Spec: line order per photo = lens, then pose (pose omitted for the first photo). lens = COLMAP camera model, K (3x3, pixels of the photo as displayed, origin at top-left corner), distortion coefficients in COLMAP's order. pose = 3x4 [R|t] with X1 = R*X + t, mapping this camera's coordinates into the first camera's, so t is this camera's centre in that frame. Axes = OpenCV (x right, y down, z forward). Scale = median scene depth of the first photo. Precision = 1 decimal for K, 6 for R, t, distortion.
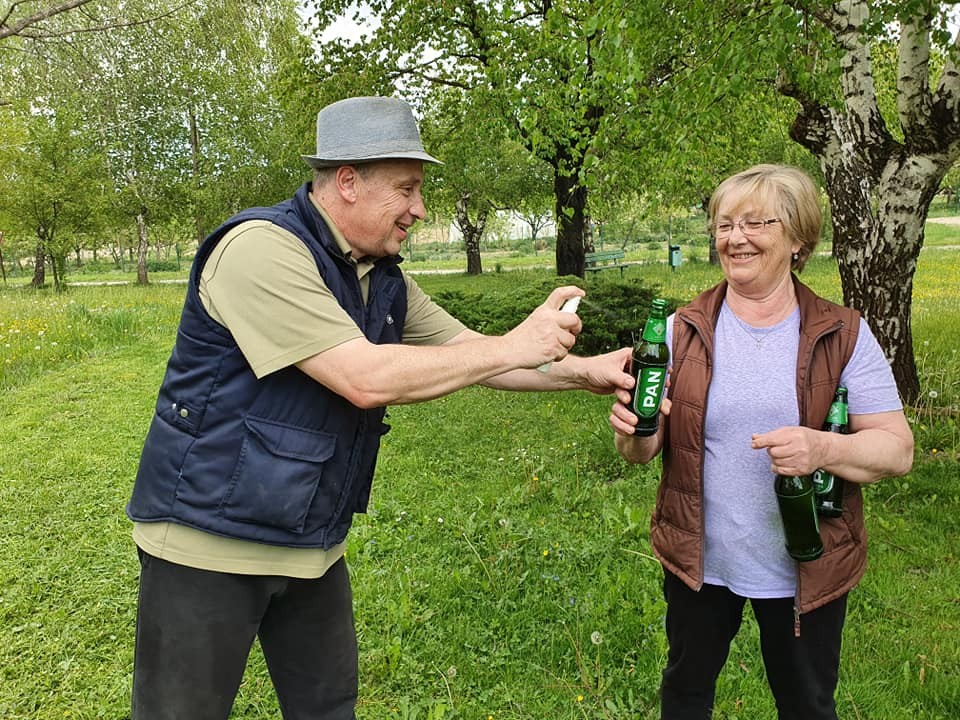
lens RADIAL K [[726.6, 0, 480.0], [0, 726.6, 360.0], [0, 0, 1]] dist [0.057880, -0.002268]
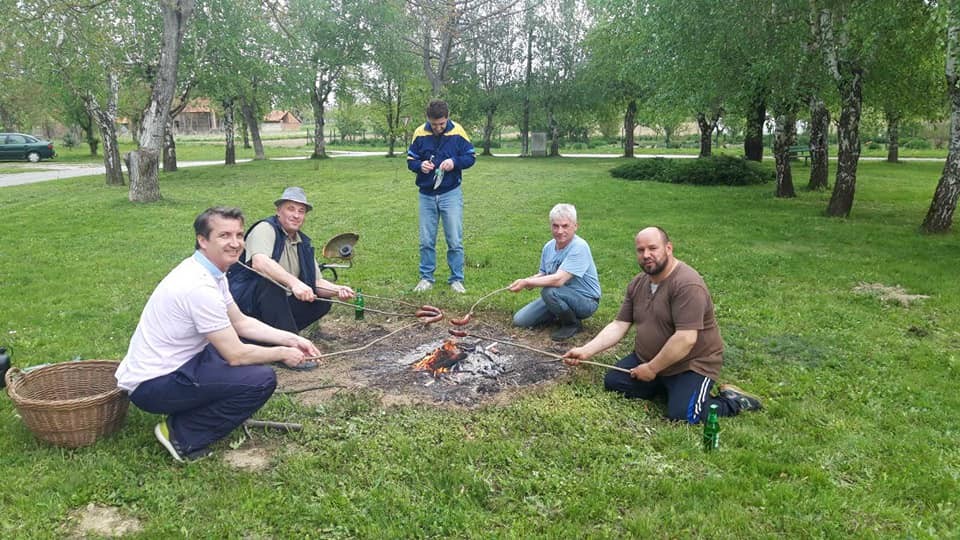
lens RADIAL K [[756.1, 0, 472.5], [0, 756.1, 270.6], [0, 0, 1]] dist [0.116640, -0.196517]
pose [[0.930482, 0.110363, -0.349317, 0.118117], [-0.102664, 0.993890, 0.040542, 0.087272], [0.351657, -0.001861, 0.936127, -0.566540]]
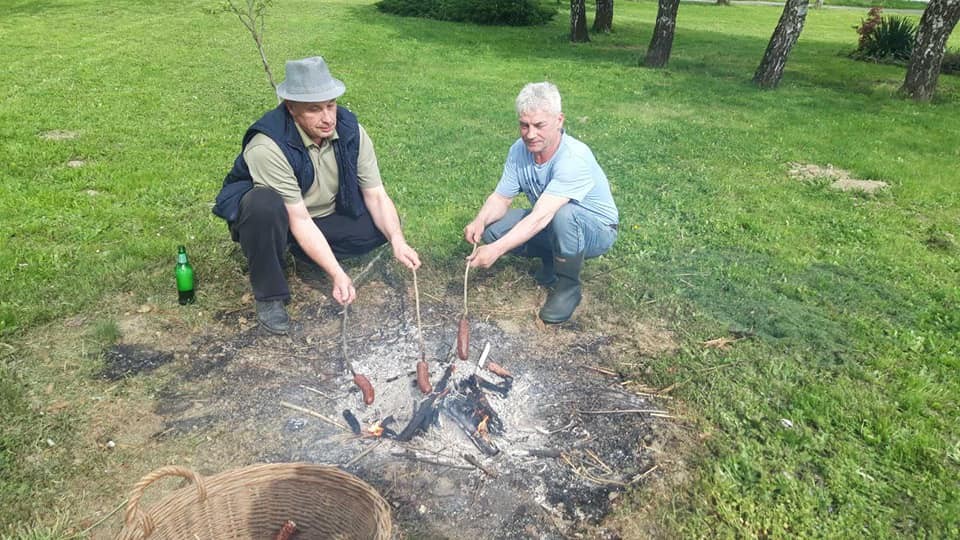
lens RADIAL K [[756.1, 0, 472.5], [0, 756.1, 270.6], [0, 0, 1]] dist [0.116640, -0.196517]
pose [[0.996030, 0.087480, 0.016457, 0.044901], [-0.088974, 0.972818, 0.213797, 0.077528], [0.002694, -0.214412, 0.976739, -0.478042]]
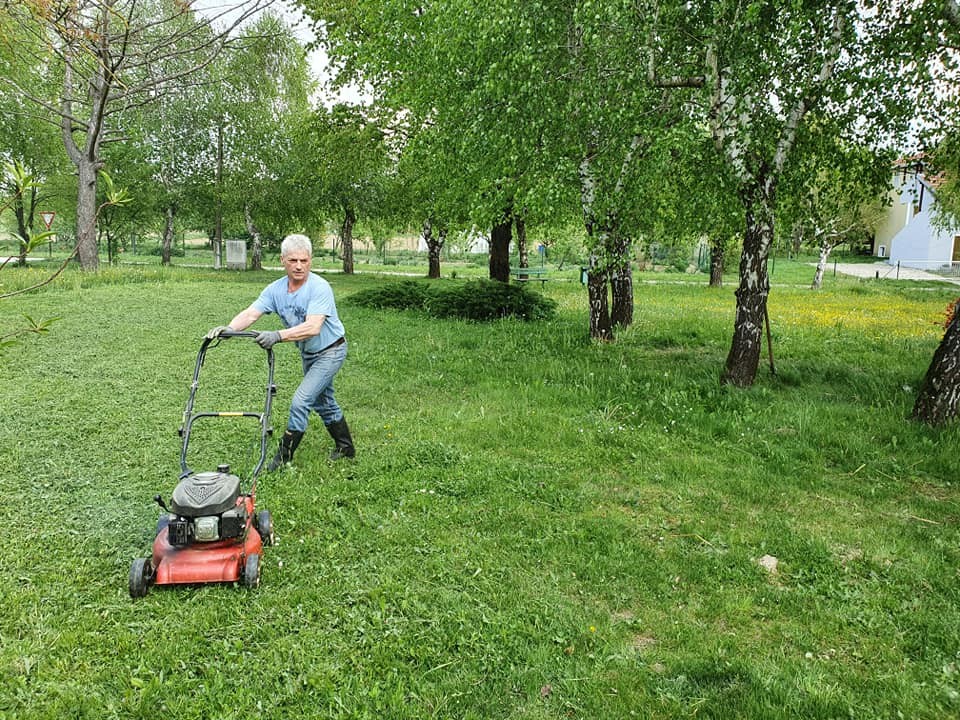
lens RADIAL K [[736.5, 0, 480.0], [0, 736.5, 360.0], [0, 0, 1]] dist [0.128956, -0.199506]
pose [[0.996197, 0.073139, 0.047355, 0.022457], [-0.072285, 0.997193, -0.019505, 0.044954], [-0.048648, 0.016008, 0.998688, -0.294047]]
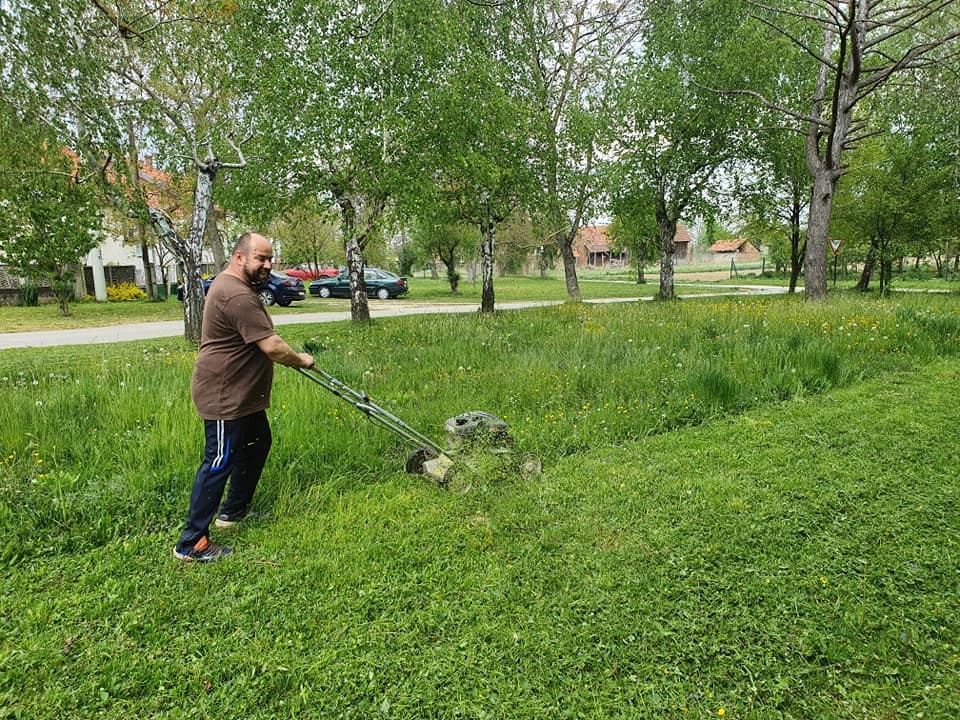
lens RADIAL K [[757.6, 0, 484.4], [0, 757.6, 362.8], [0, 0, 1]] dist [0.057309, -0.009112]
pose [[0.559473, 0.145634, -0.815953, 0.026116], [-0.153238, 0.985646, 0.070851, 0.009449], [0.814560, 0.085396, 0.573760, -0.075438]]
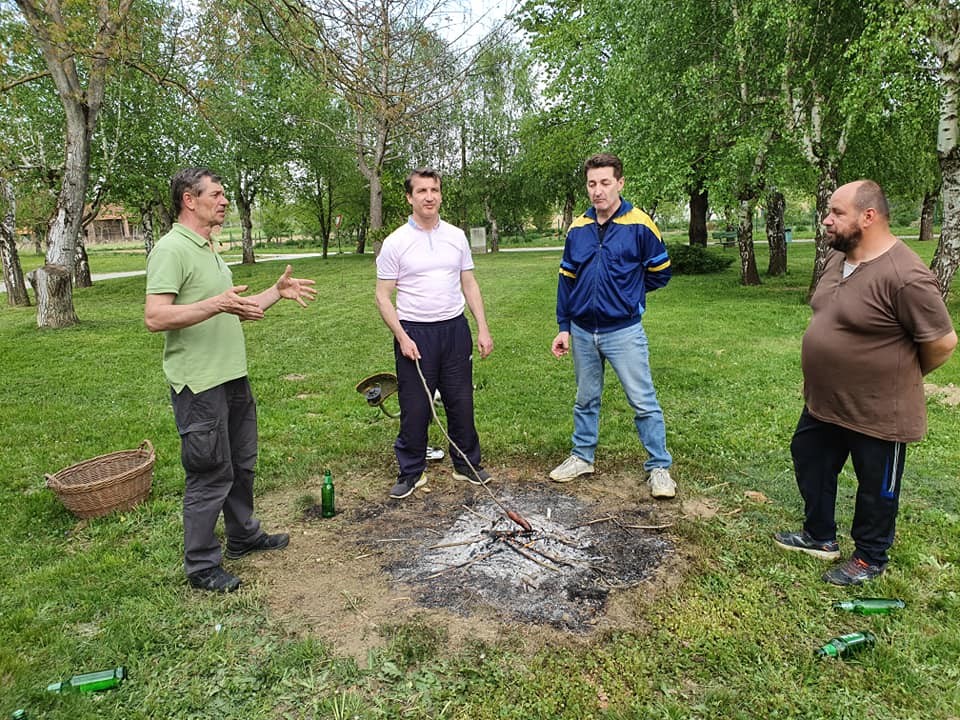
lens RADIAL K [[757.6, 0, 484.4], [0, 757.6, 362.8], [0, 0, 1]] dist [0.057309, -0.009112]
pose [[0.966241, 0.054591, -0.251790, 0.075816], [-0.048849, 0.998385, 0.029005, 0.080303], [0.252966, -0.015726, 0.967347, -0.525859]]
